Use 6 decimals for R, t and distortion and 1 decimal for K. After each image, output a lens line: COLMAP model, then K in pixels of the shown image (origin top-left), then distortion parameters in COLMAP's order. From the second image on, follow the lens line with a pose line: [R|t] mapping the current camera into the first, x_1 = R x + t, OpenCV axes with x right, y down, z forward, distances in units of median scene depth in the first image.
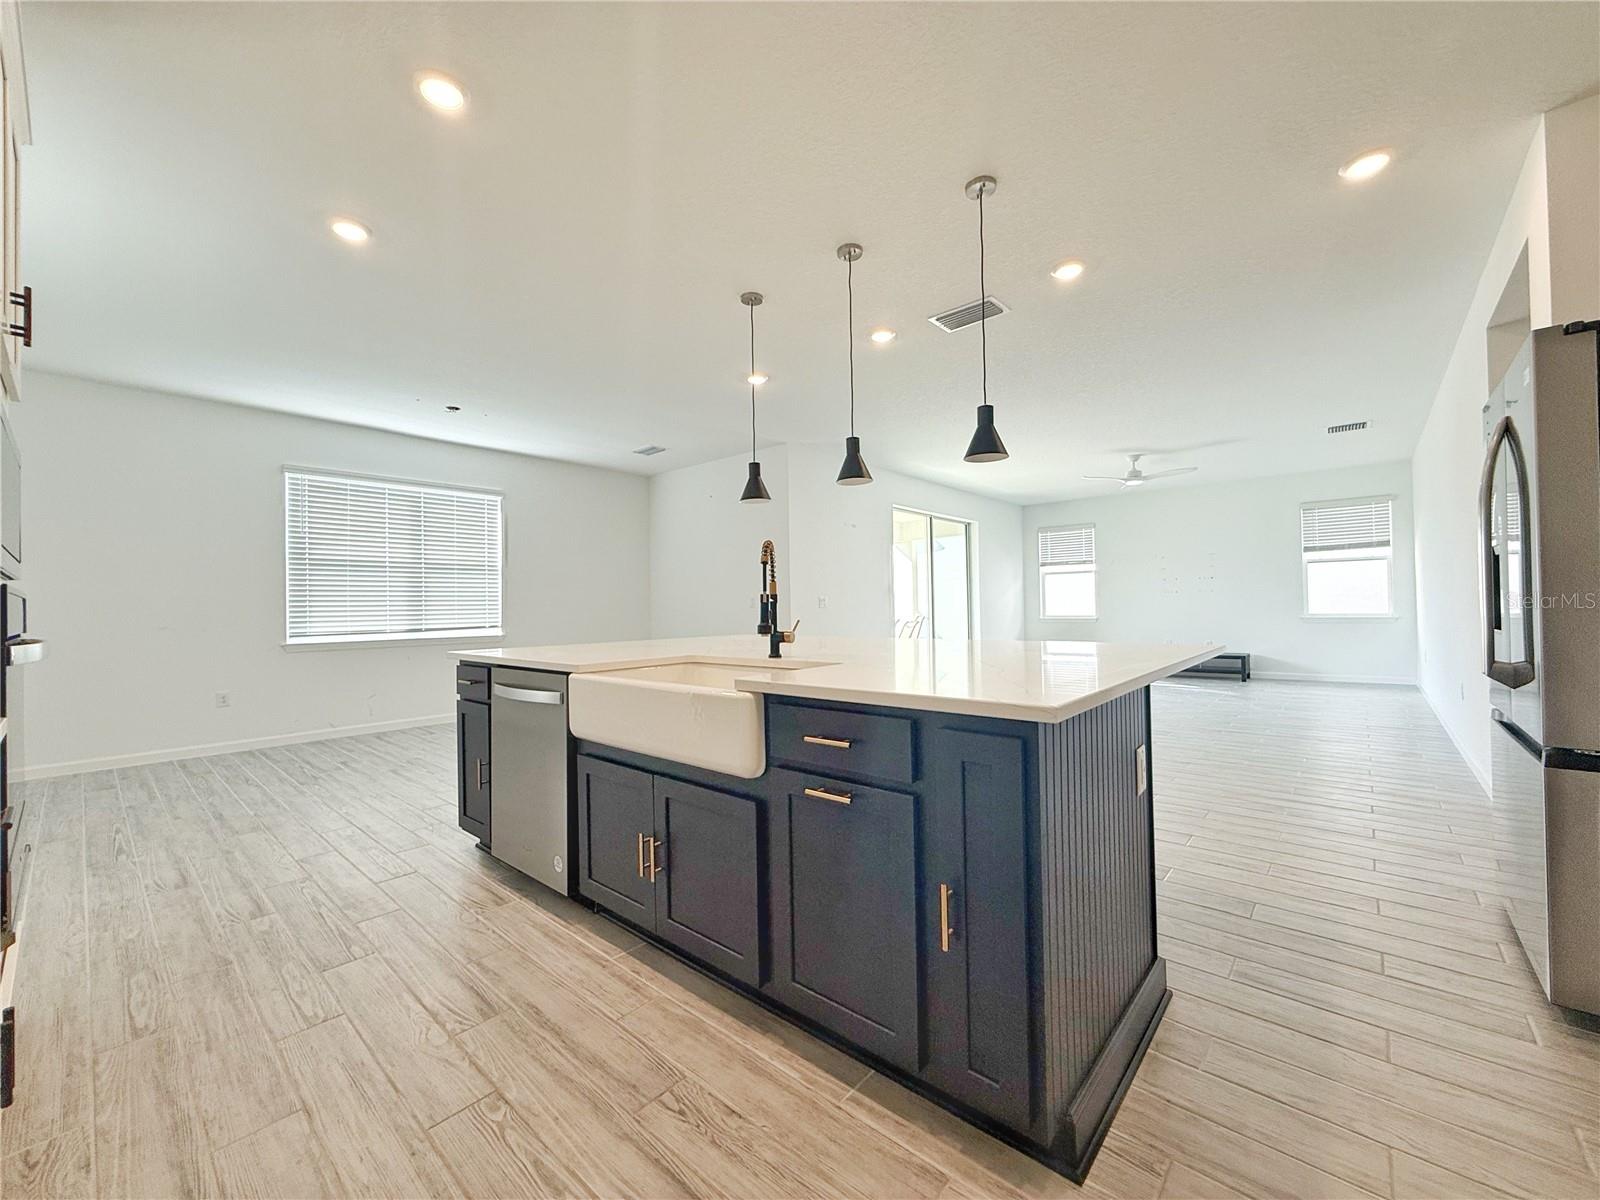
lens RADIAL K [[637.5, 0, 797.0], [0, 637.5, 600.2], [0, 0, 1]] dist [-0.001176, 0.000417]
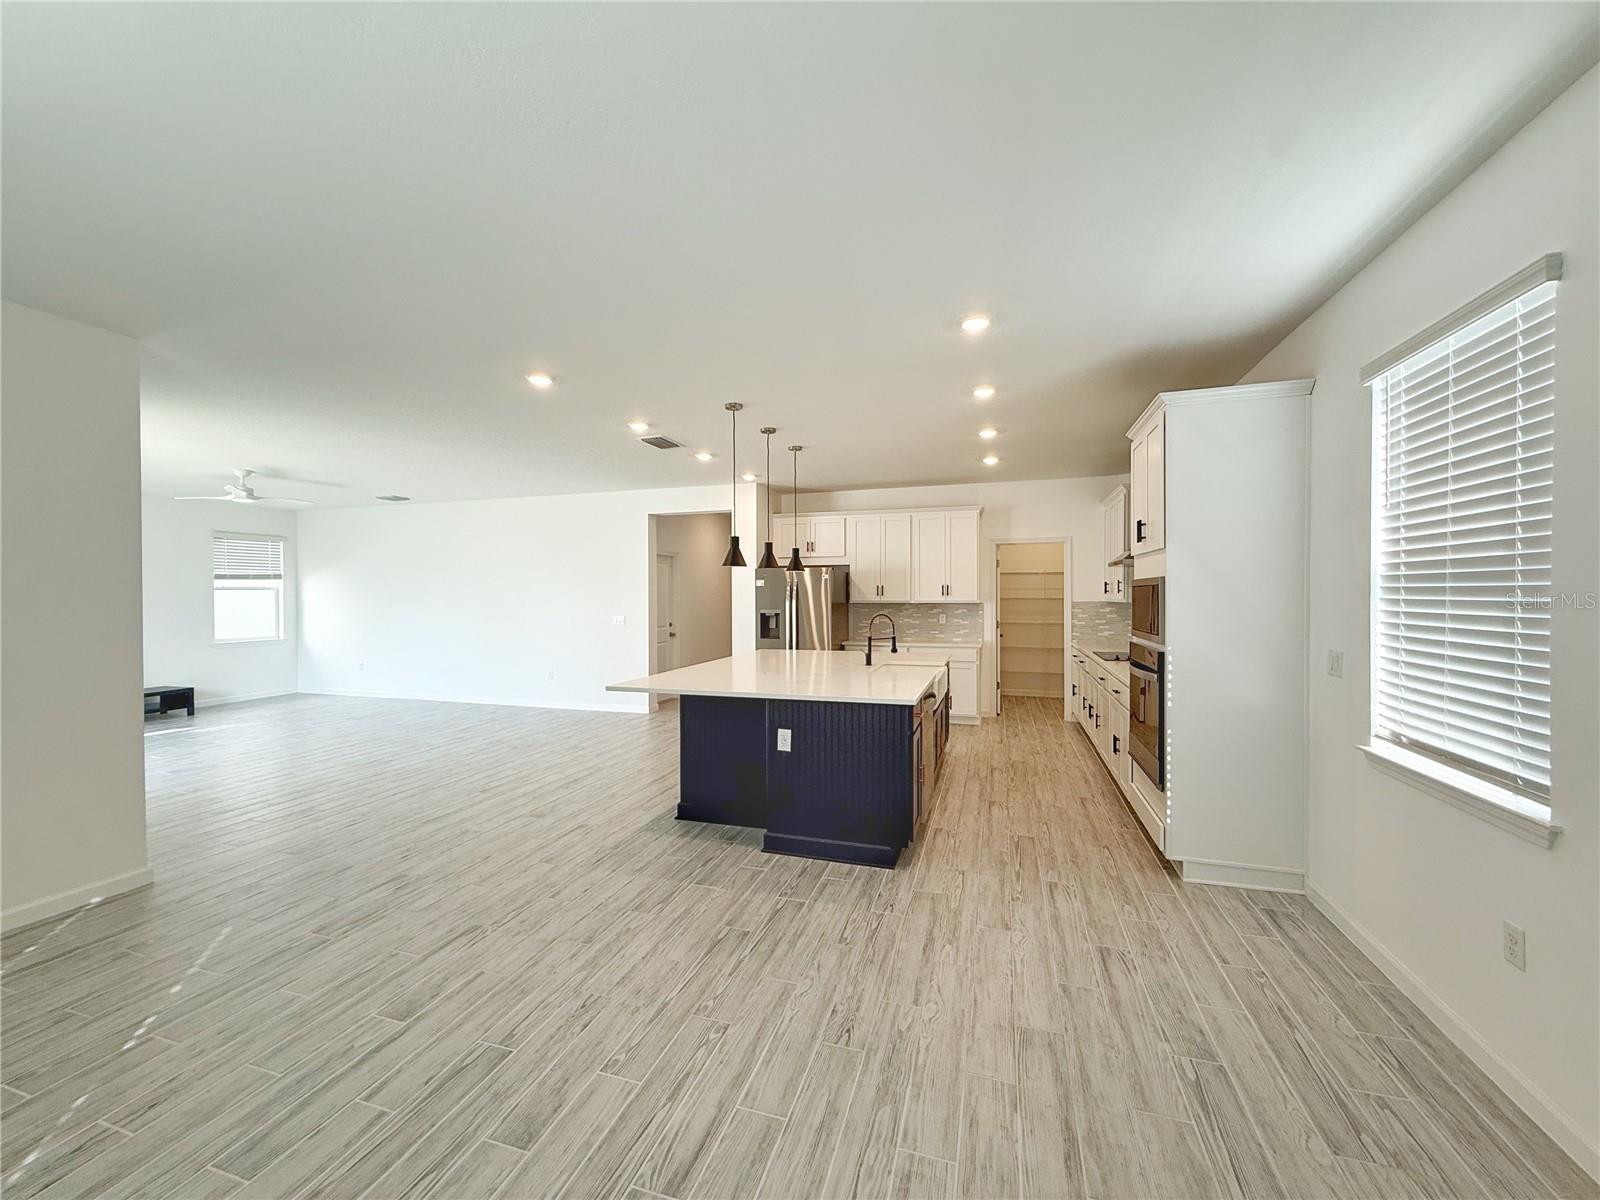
lens RADIAL K [[637.5, 0, 797.0], [0, 637.5, 600.2], [0, 0, 1]] dist [-0.001176, 0.000417]
pose [[-0.403194, 0.010592, 0.915053, -0.730180], [0.001365, 0.999939, -0.010974, -0.042063], [-0.915113, -0.003176, -0.403184, 0.797146]]
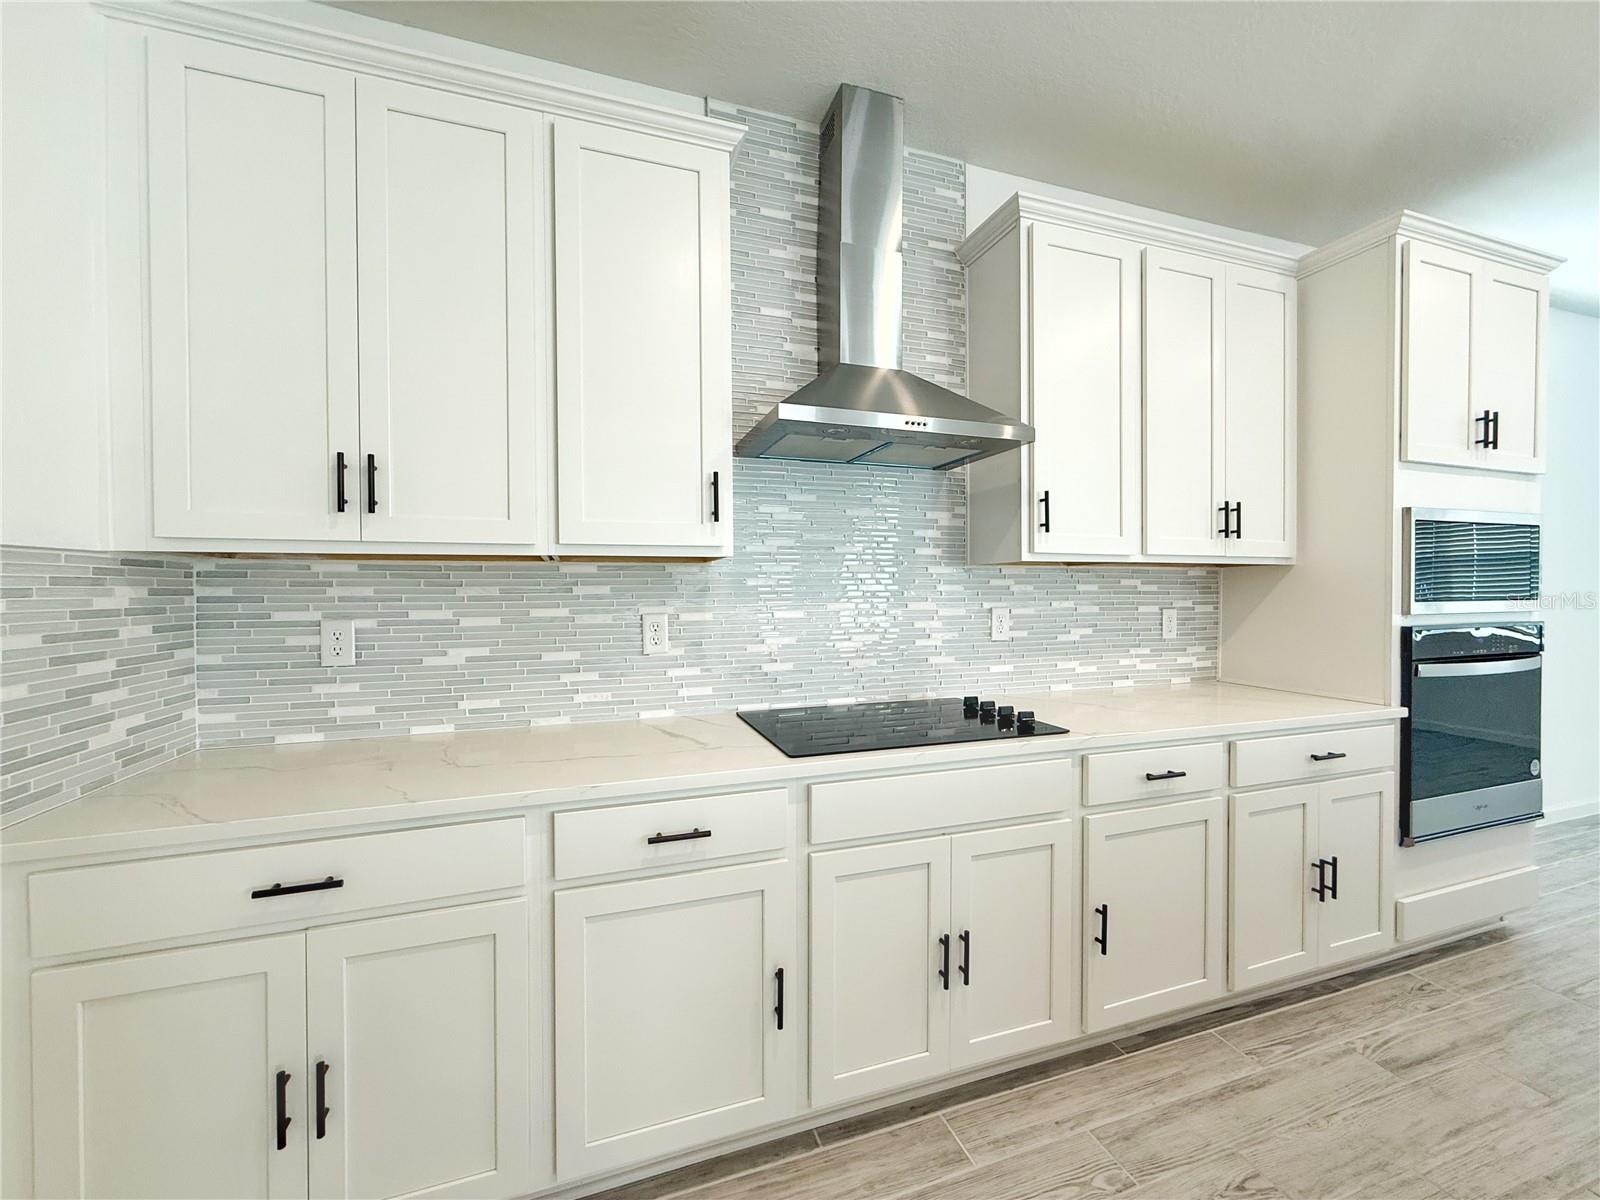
lens RADIAL K [[637.5, 0, 797.0], [0, 637.5, 600.2], [0, 0, 1]] dist [-0.001176, 0.000417]
pose [[-0.495957, 0.031214, -0.867786, 0.200564], [0.022912, 0.999476, 0.022856, -0.035684], [0.868044, -0.008547, -0.496413, 0.092463]]
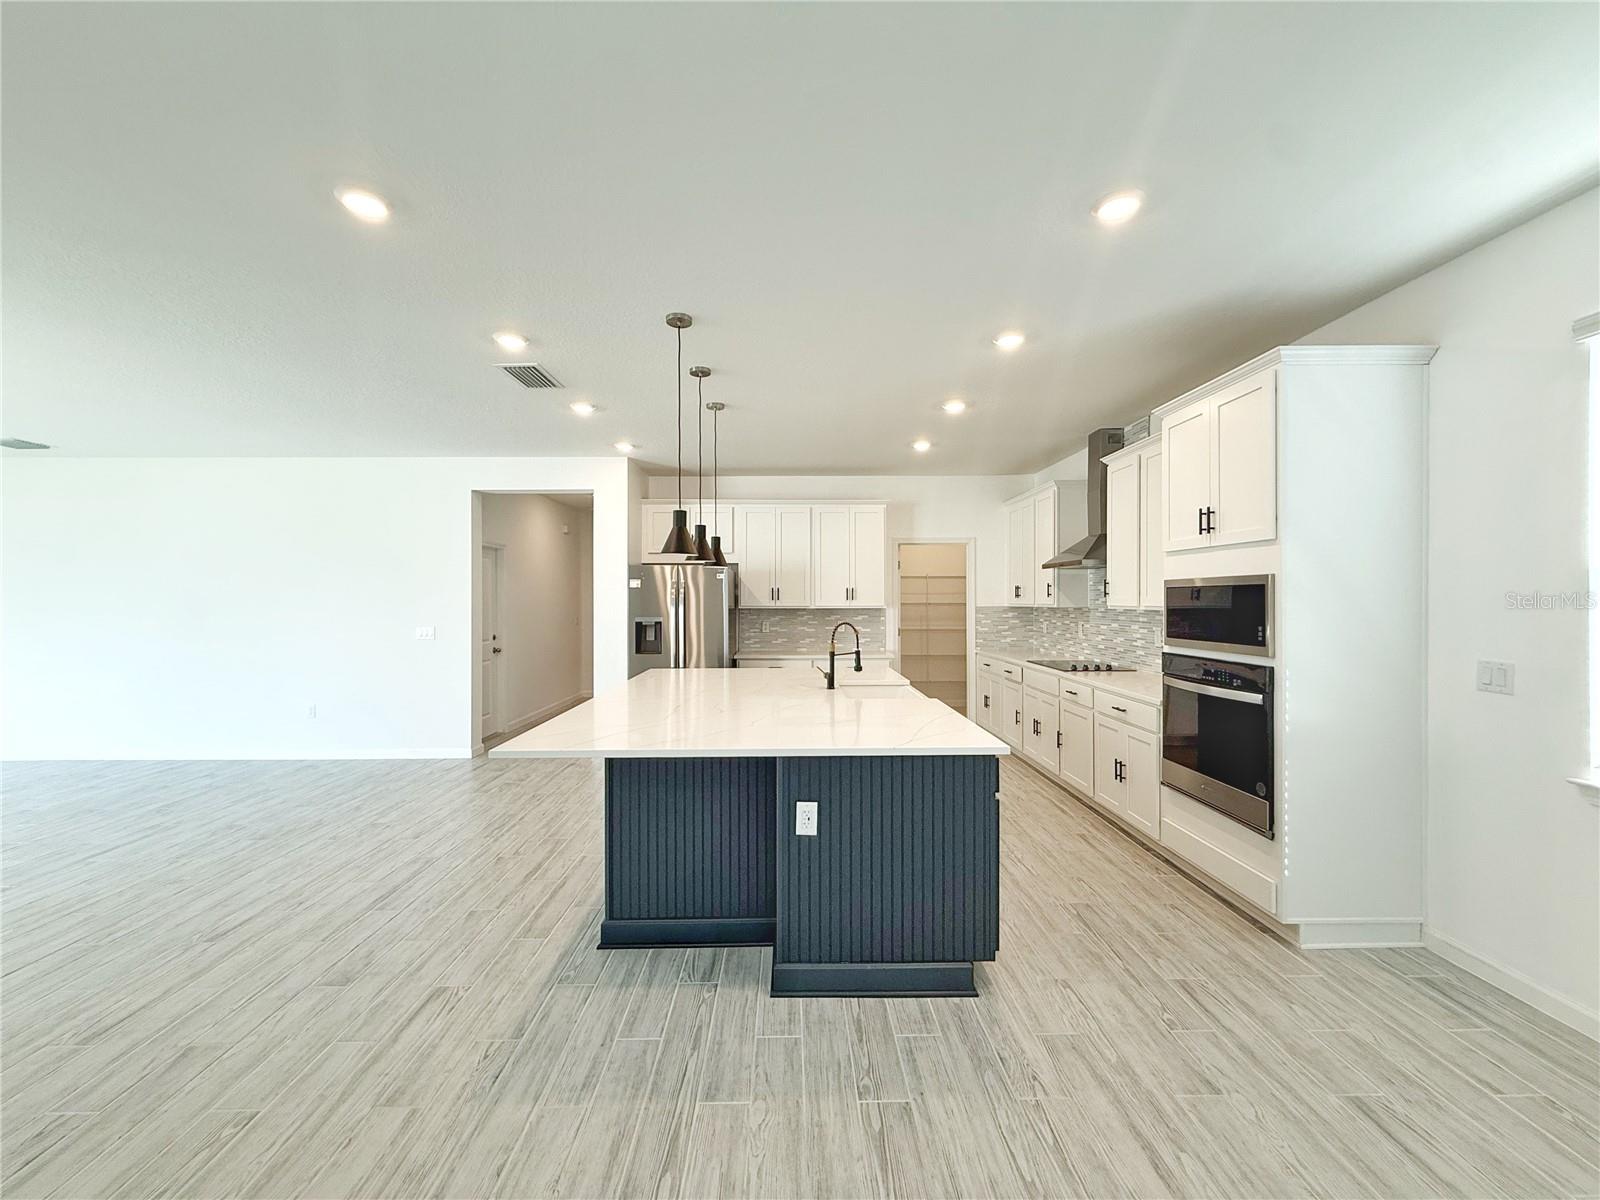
lens RADIAL K [[637.5, 0, 797.0], [0, 637.5, 600.2], [0, 0, 1]] dist [-0.001176, 0.000417]
pose [[-0.670740, 0.018477, 0.741463, -0.463707], [0.006339, 0.999796, -0.019181, -0.043399], [-0.741666, -0.008165, -0.670720, 0.832894]]
